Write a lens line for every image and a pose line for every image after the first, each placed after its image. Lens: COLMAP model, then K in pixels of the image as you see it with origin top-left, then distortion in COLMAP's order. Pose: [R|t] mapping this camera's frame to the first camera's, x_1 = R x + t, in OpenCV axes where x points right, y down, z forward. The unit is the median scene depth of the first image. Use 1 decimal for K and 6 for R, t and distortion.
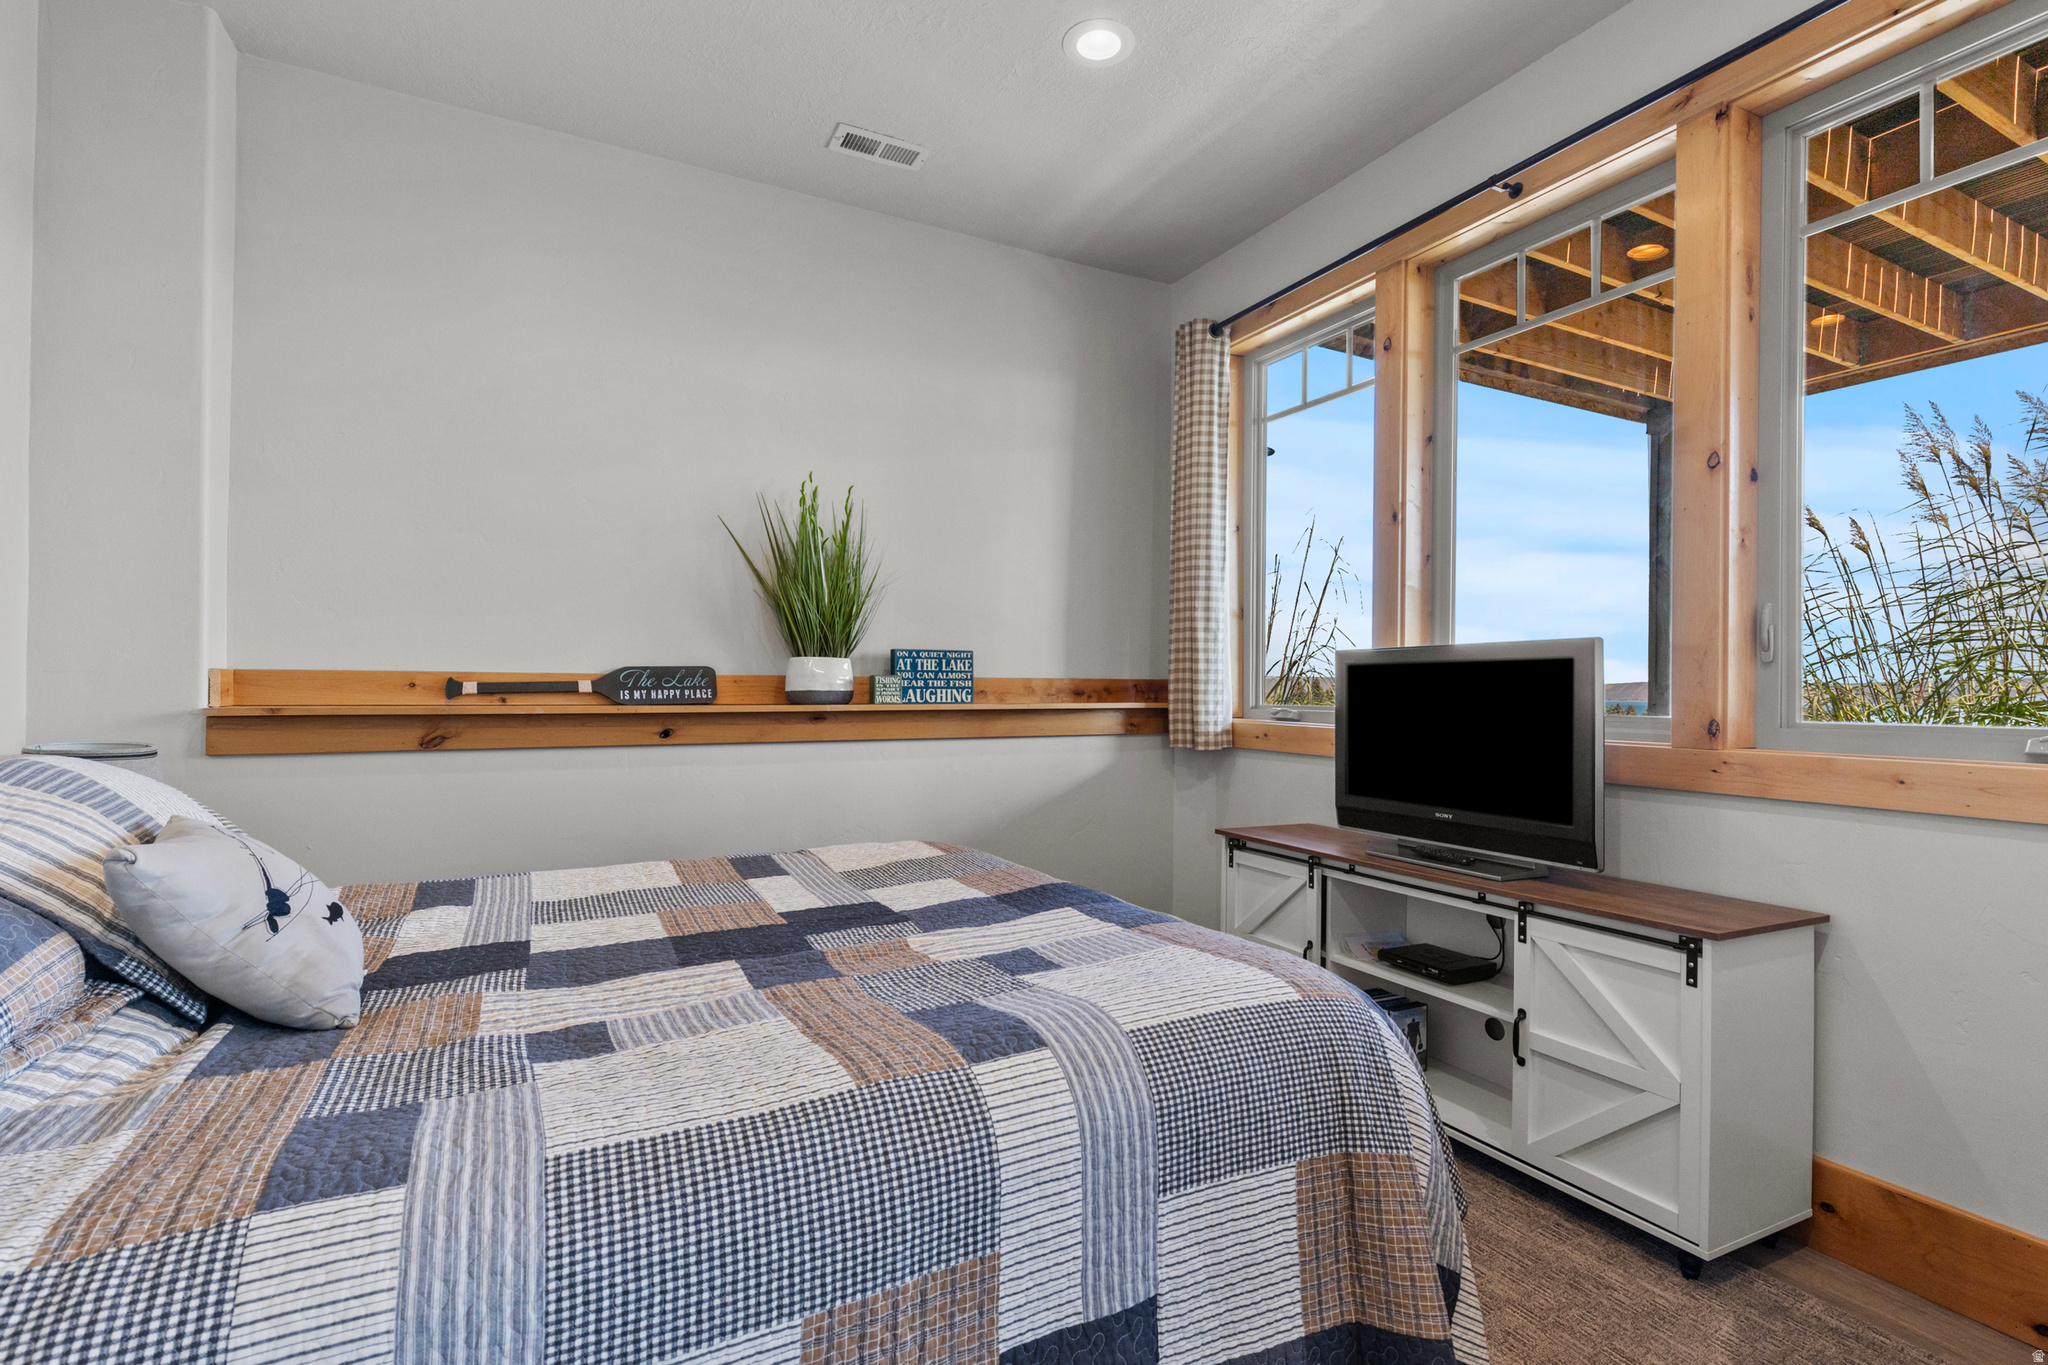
lens RADIAL K [[935.8, 0, 1021.5], [0, 935.8, 686.5], [0, 0, 1]] dist [0.004092, 0.000280]
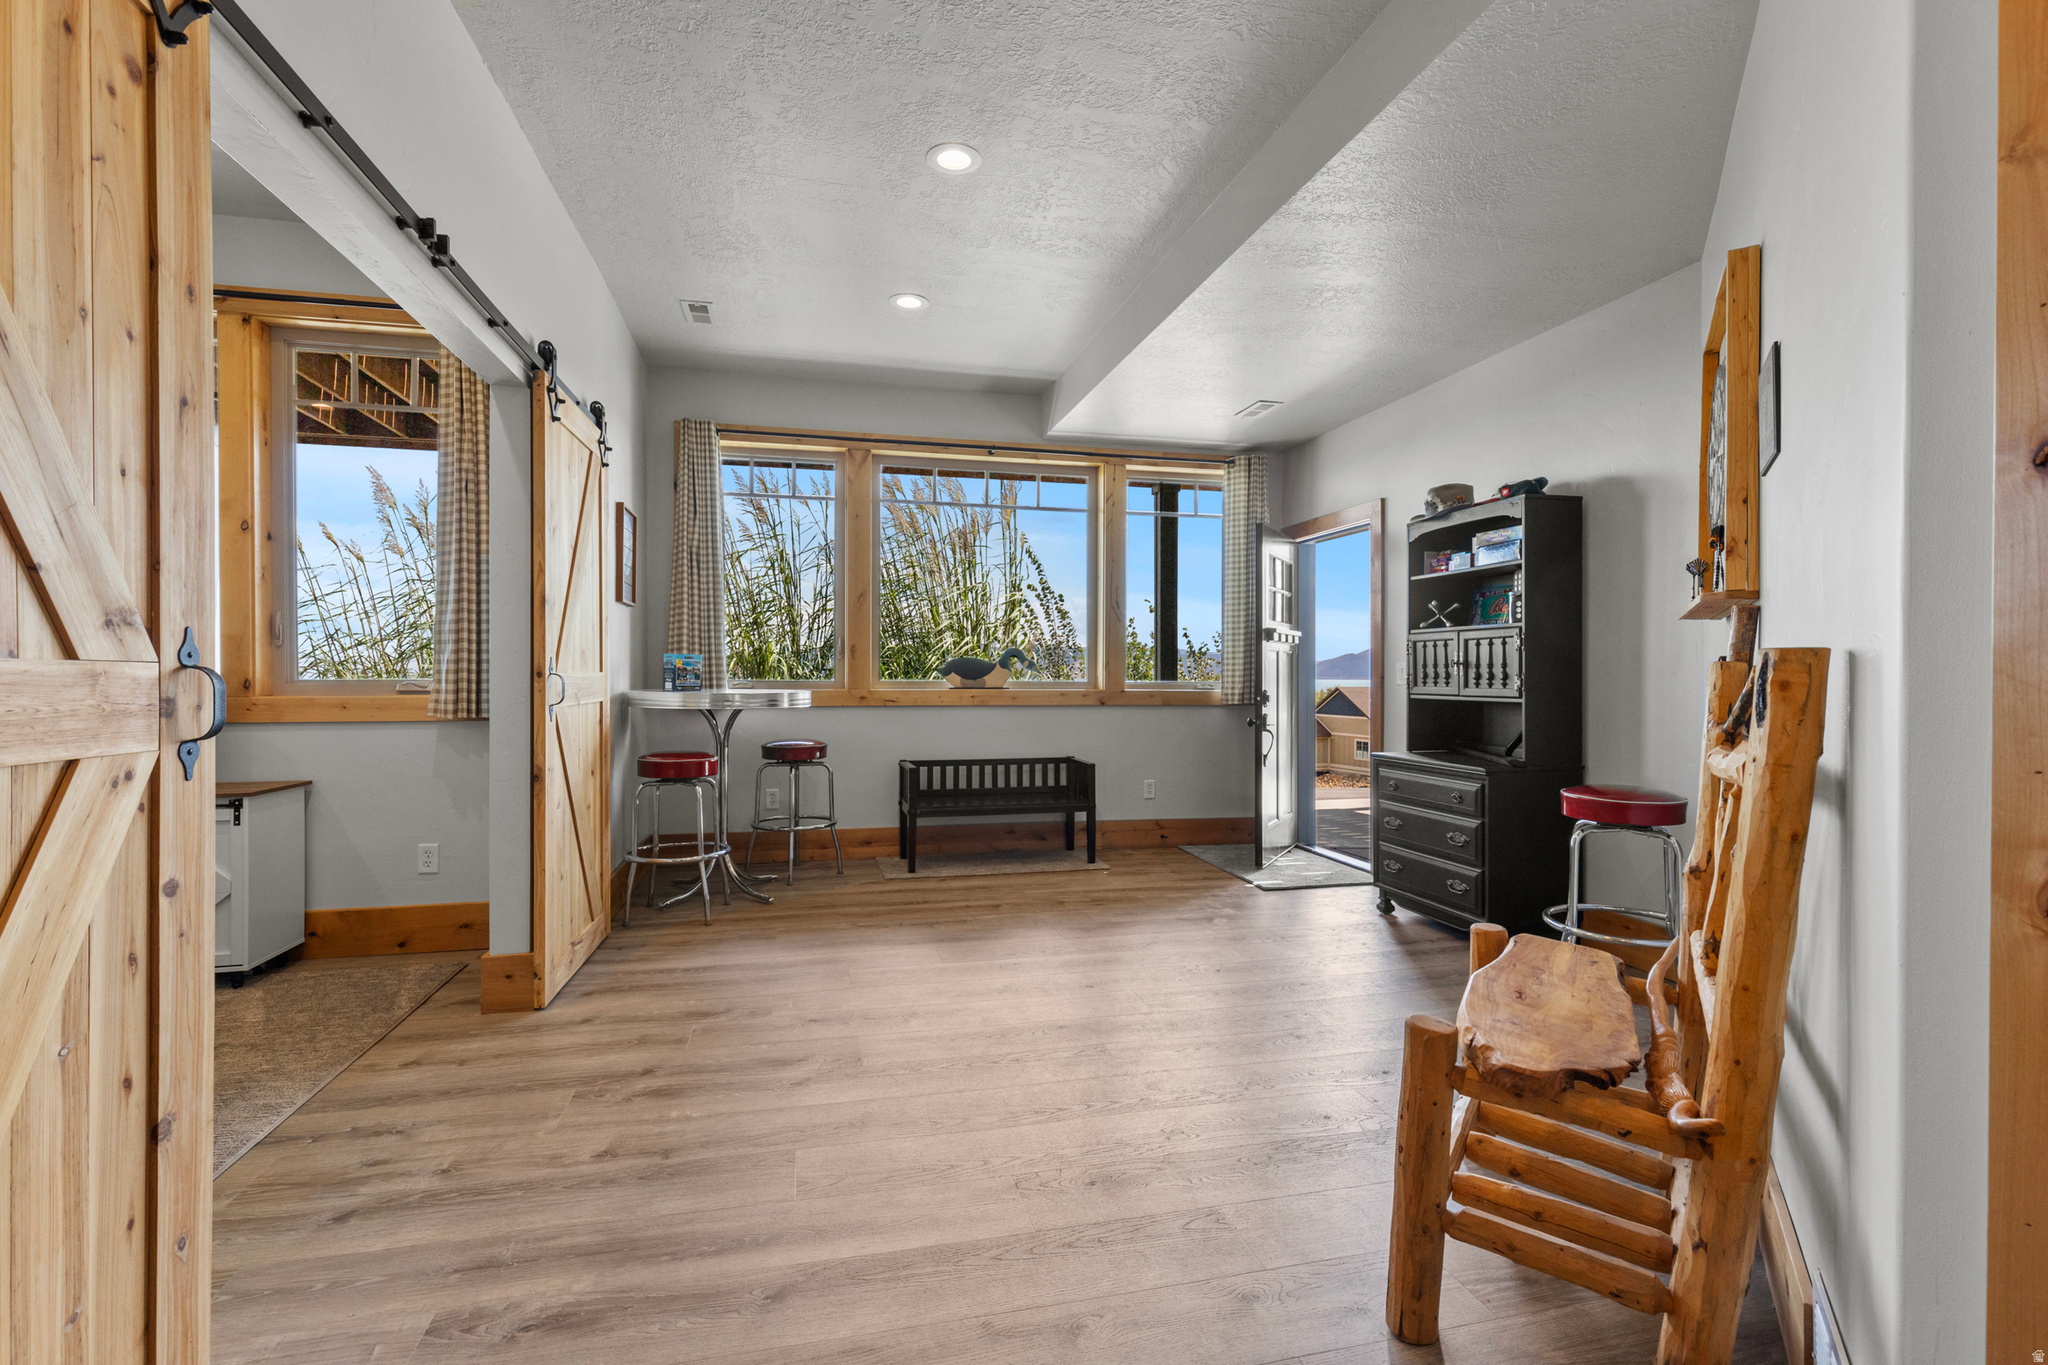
lens RADIAL K [[935.8, 0, 1021.5], [0, 935.8, 686.5], [0, 0, 1]] dist [0.004092, 0.000280]
pose [[0.236194, -0.017828, 0.971542, -0.594095], [-0.002701, 0.999816, 0.019004, 0.012498], [-0.971702, -0.007112, 0.236103, -0.779630]]
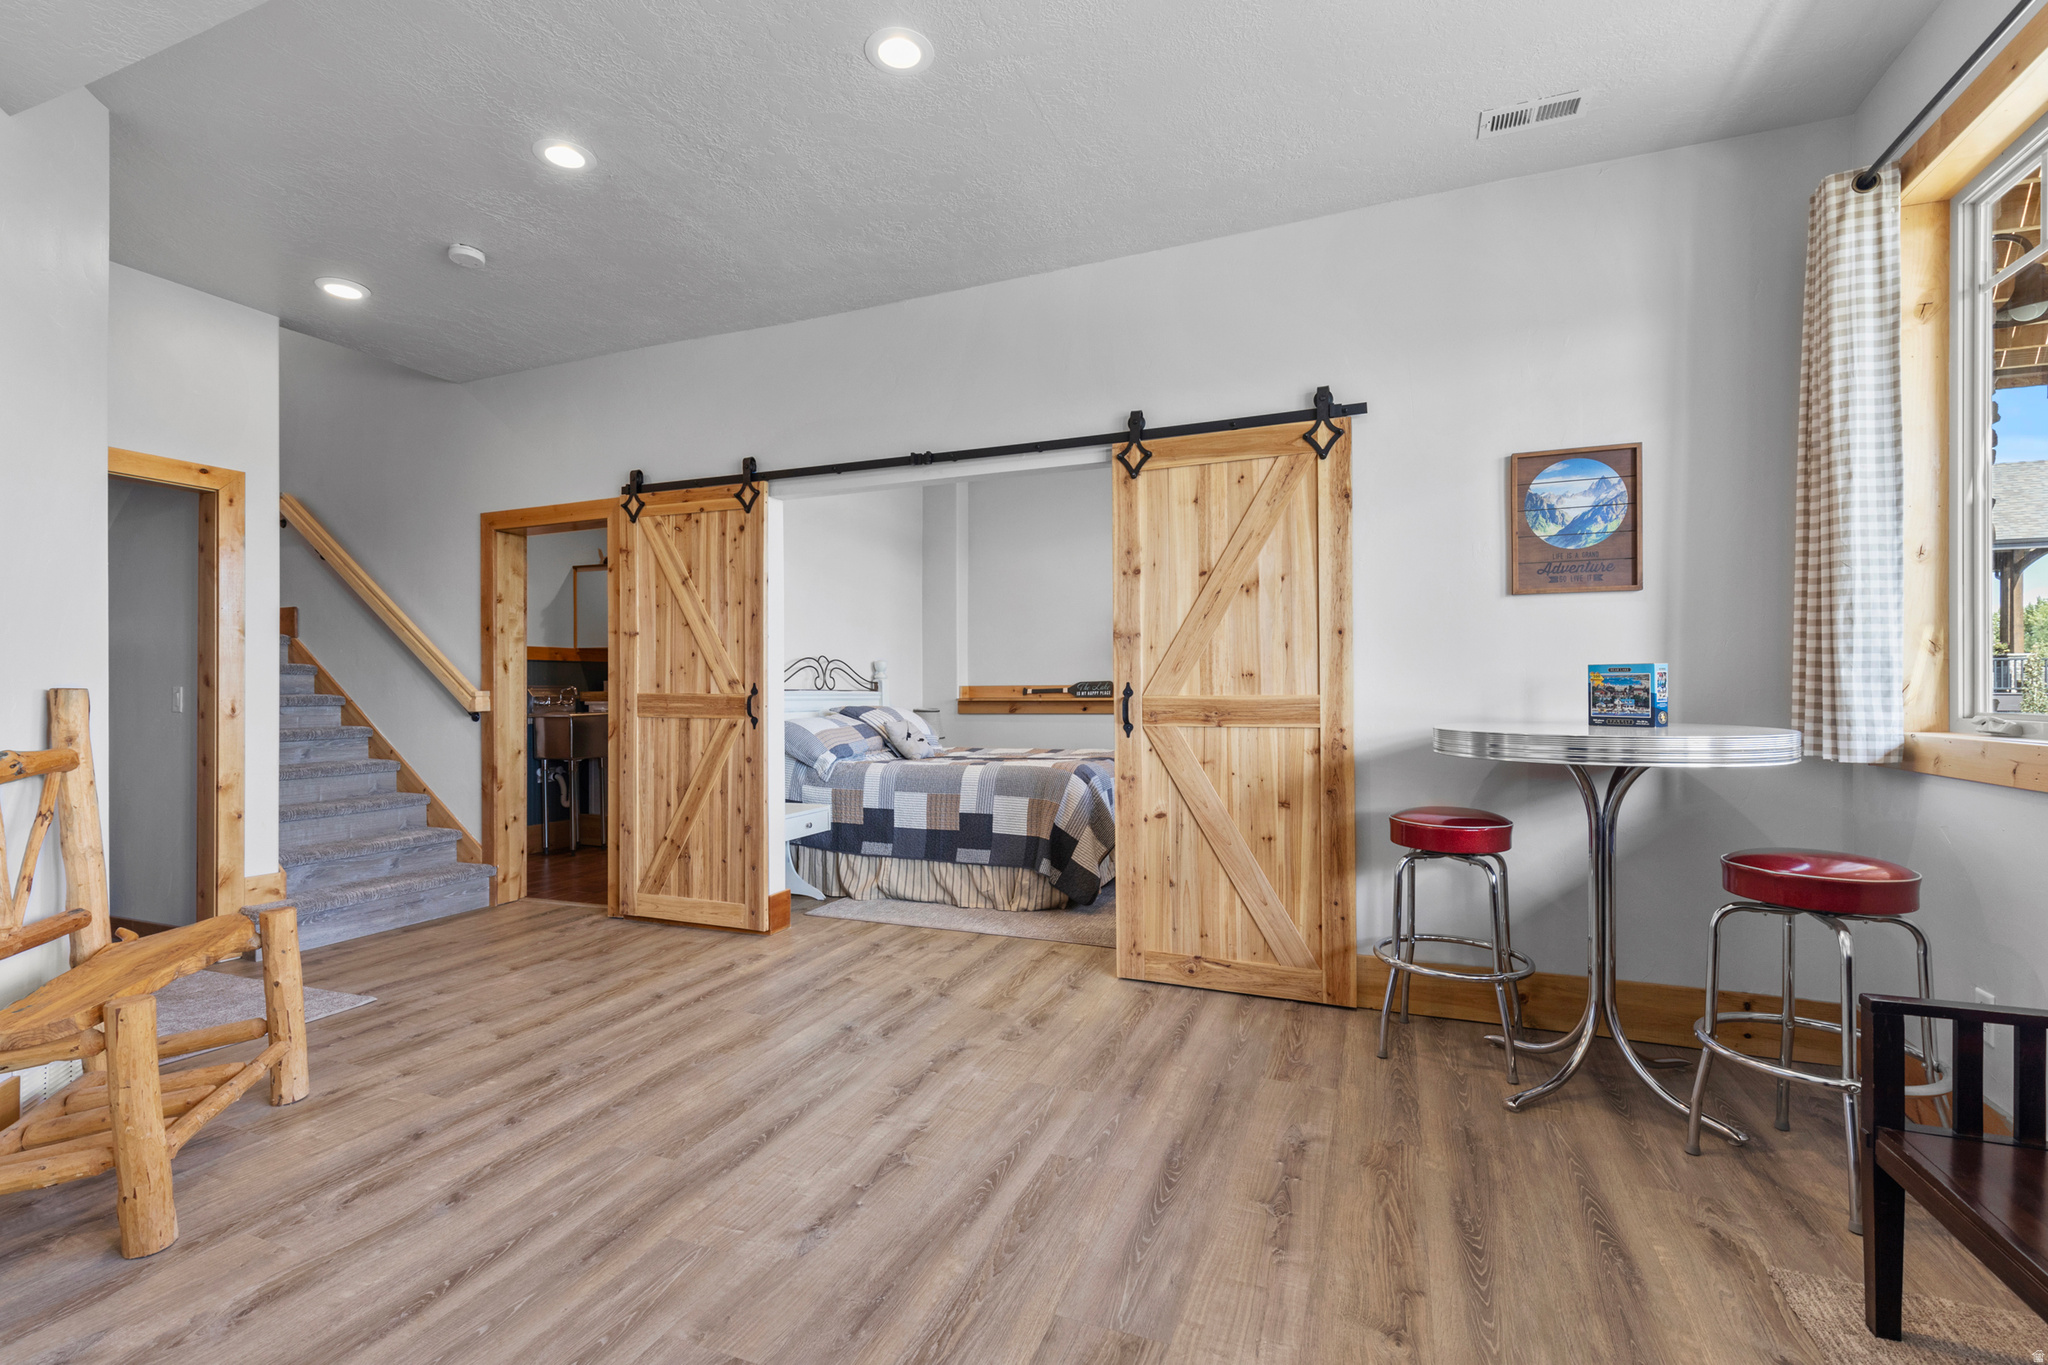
lens RADIAL K [[935.8, 0, 1021.5], [0, 935.8, 686.5], [0, 0, 1]] dist [0.004092, 0.000280]
pose [[0.638578, -0.014009, -0.769430, 1.947181], [0.011156, 0.999898, -0.008946, 0.015617], [0.769477, -0.002871, 0.638669, -0.970544]]
